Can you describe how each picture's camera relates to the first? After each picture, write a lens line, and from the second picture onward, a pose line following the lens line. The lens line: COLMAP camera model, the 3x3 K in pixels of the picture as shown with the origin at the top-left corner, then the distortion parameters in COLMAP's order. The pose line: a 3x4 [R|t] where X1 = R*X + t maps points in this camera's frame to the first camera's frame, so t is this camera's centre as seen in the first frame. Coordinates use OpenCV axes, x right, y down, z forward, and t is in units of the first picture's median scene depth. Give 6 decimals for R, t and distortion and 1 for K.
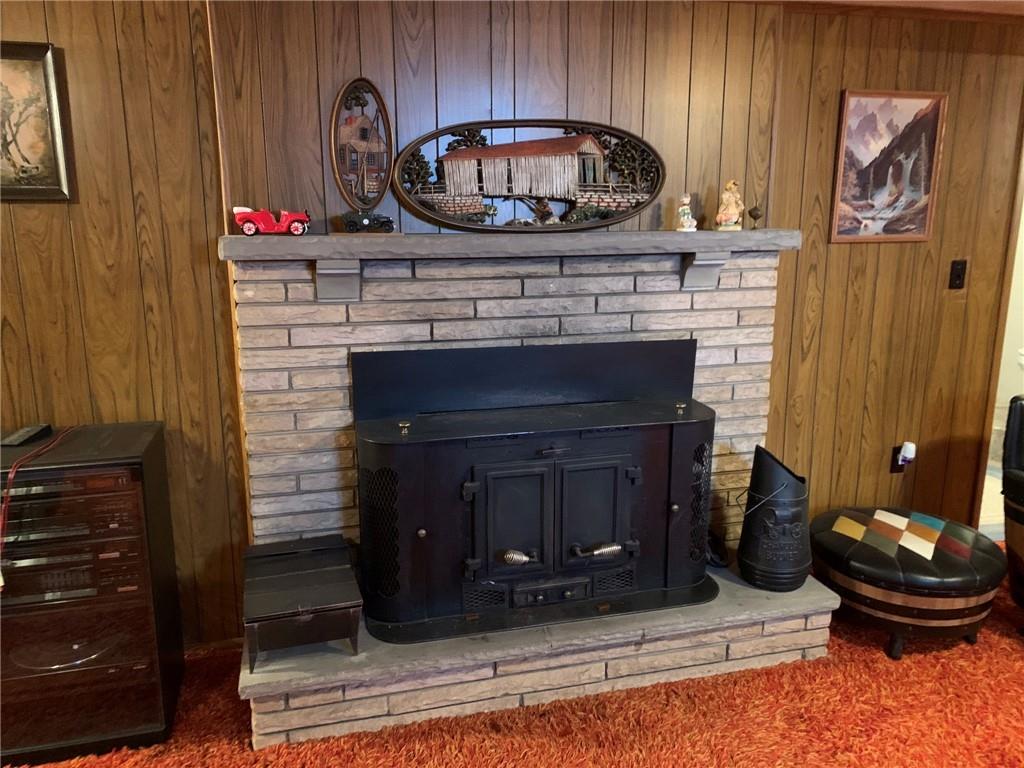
lens RADIAL K [[781.2, 0, 505.5], [0, 781.2, 381.0], [0, 0, 1]] dist [0.045499, -0.036603]
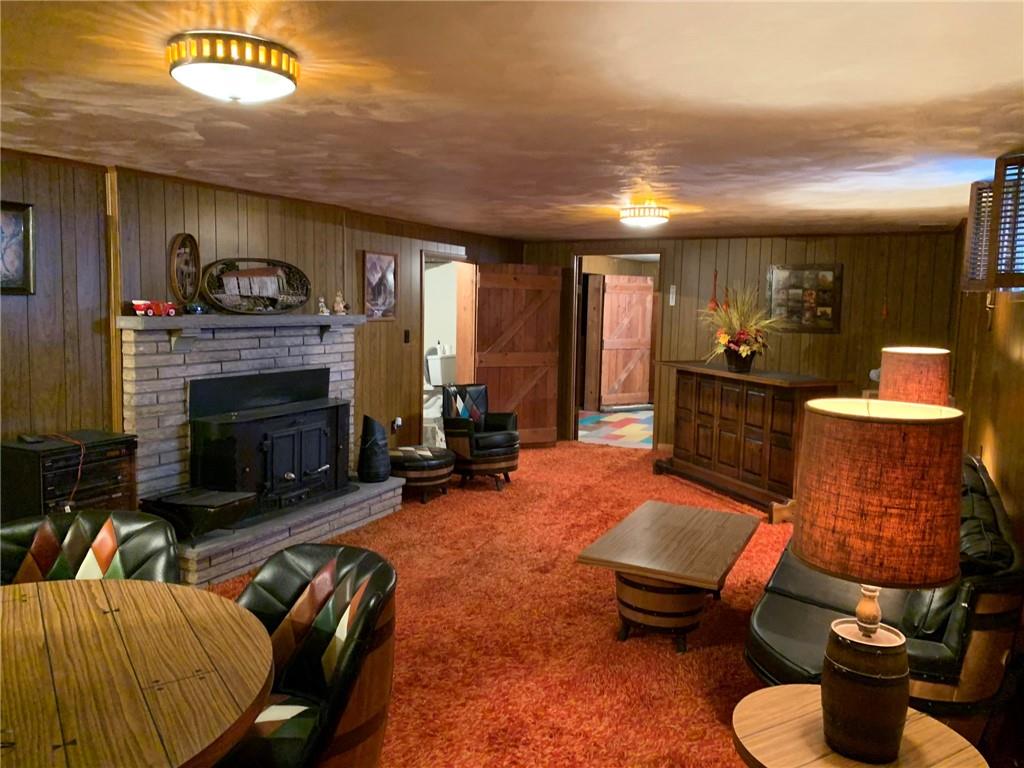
lens RADIAL K [[781.2, 0, 513.7], [0, 781.2, 381.4], [0, 0, 1]] dist [0.045499, -0.036603]
pose [[0.647588, -0.060026, 0.759623, -1.039622], [0.139498, 0.989384, -0.040742, 0.137604], [-0.749113, 0.132350, 0.649086, -0.697659]]
